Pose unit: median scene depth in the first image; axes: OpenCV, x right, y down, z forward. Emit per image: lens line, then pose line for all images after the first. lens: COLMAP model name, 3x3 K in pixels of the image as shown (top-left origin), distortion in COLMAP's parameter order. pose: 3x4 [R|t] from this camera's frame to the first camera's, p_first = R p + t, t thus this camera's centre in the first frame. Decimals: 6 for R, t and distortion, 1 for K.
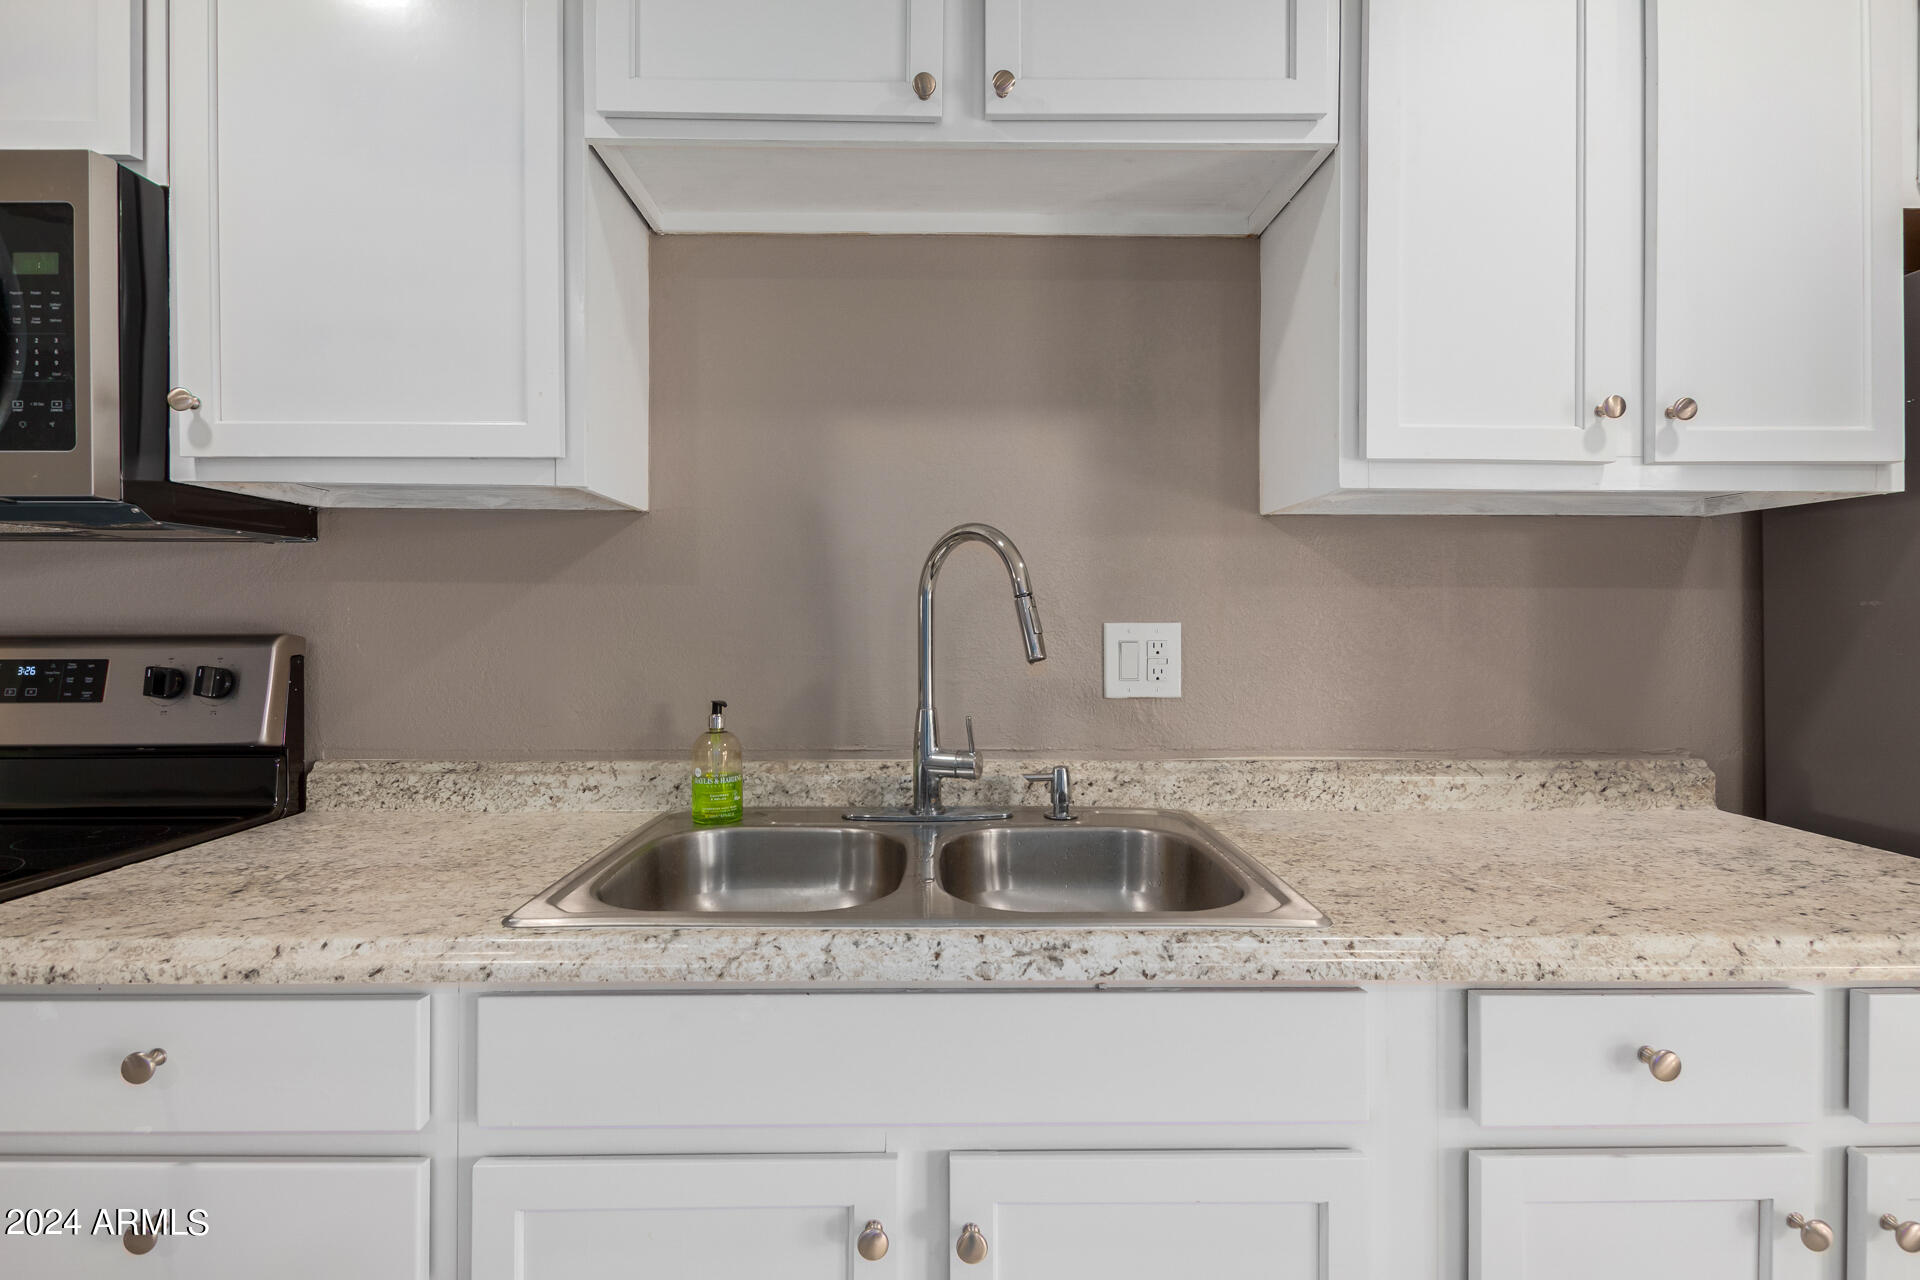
lens RADIAL K [[918.8, 0, 935.2], [0, 918.8, 614.9], [0, 0, 1]] dist [-0.000067, -0.000343]
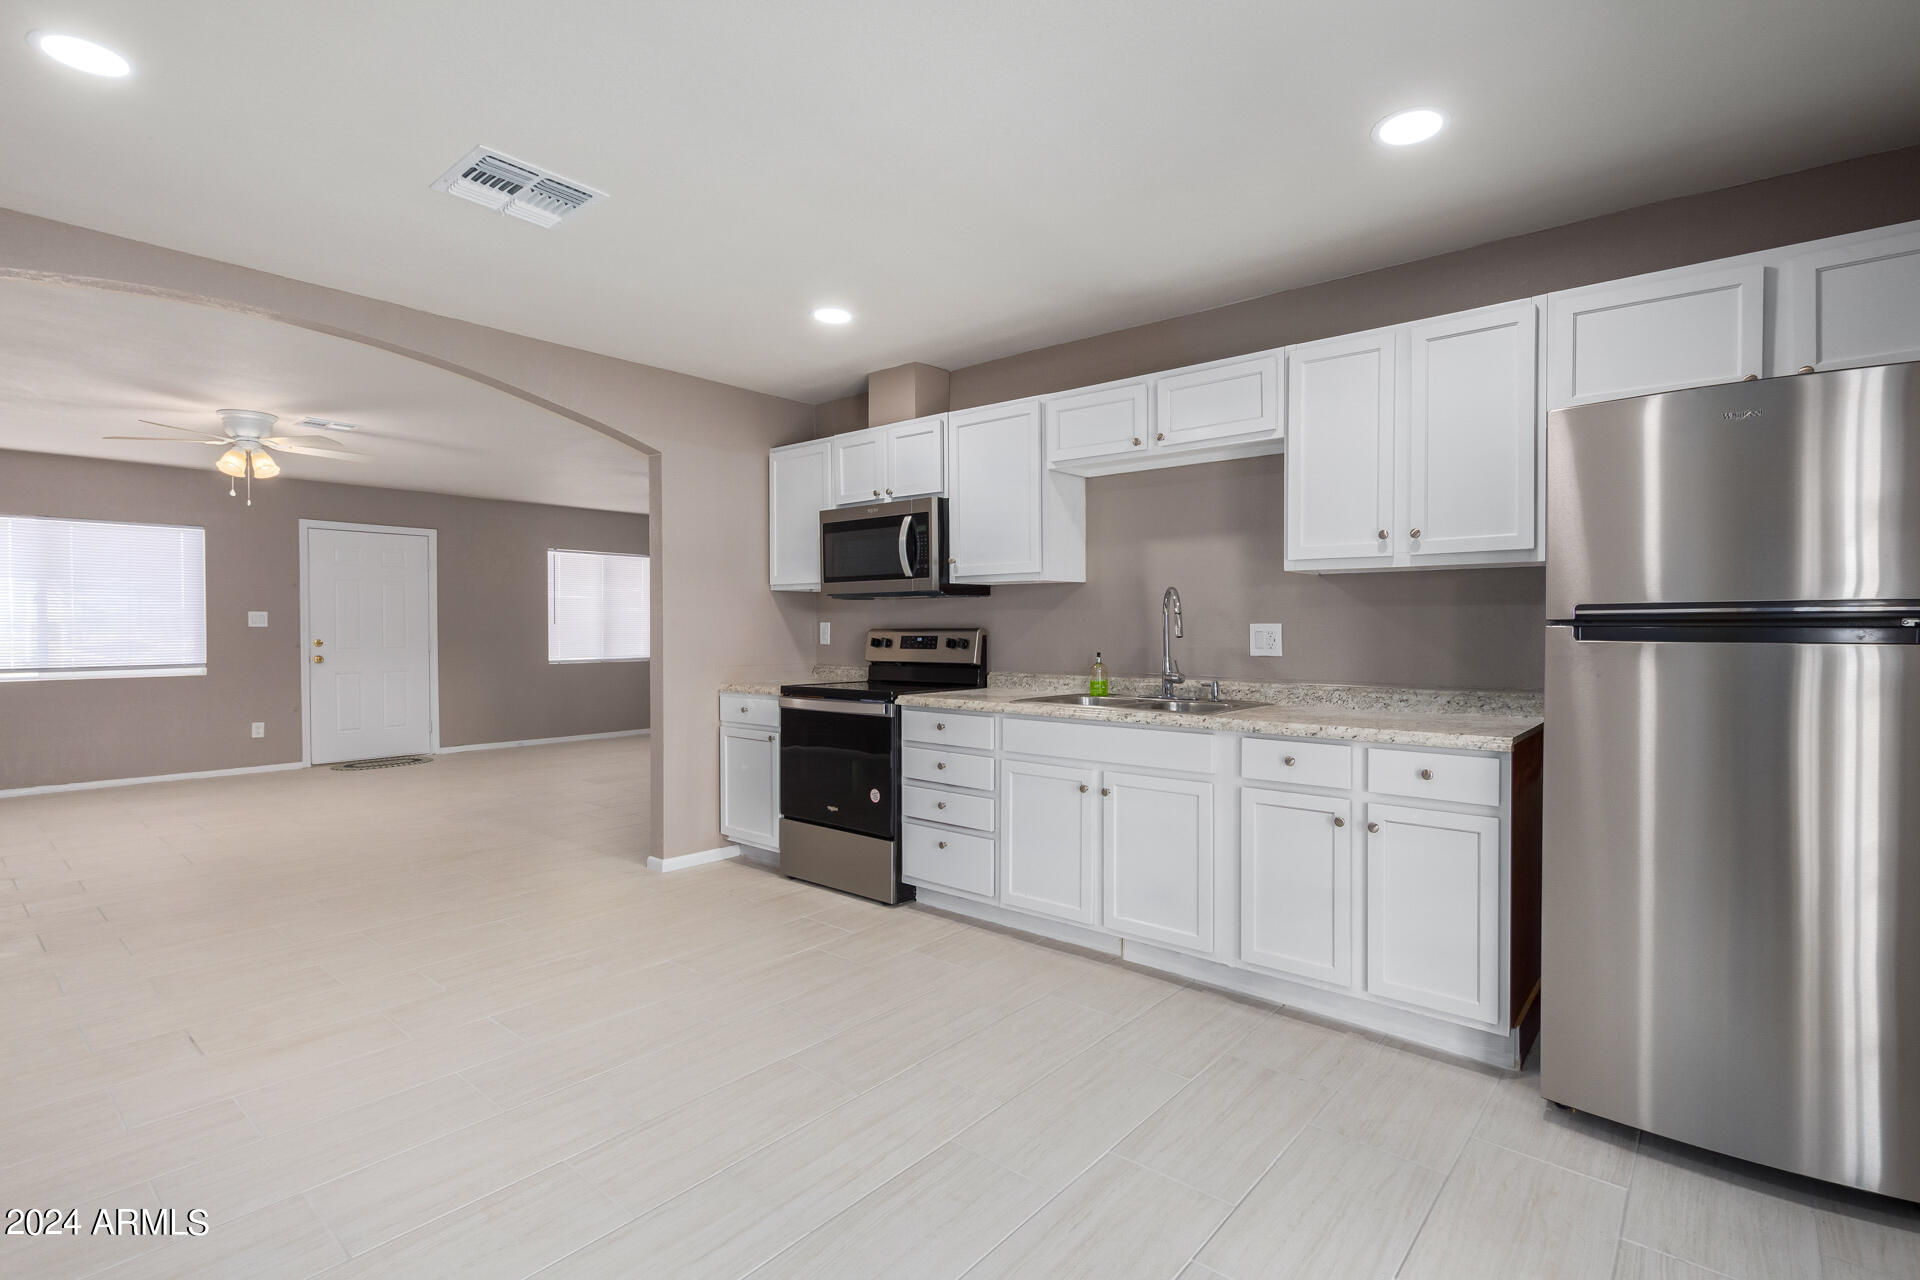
lens RADIAL K [[918.8, 0, 949.9], [0, 918.8, 638.0], [0, 0, 1]] dist [-0.000067, -0.000343]
pose [[0.737458, 0.007121, -0.675356, 1.245870], [0.005013, 0.999859, 0.016016, 0.003682], [0.675375, -0.015196, 0.737318, -1.284869]]
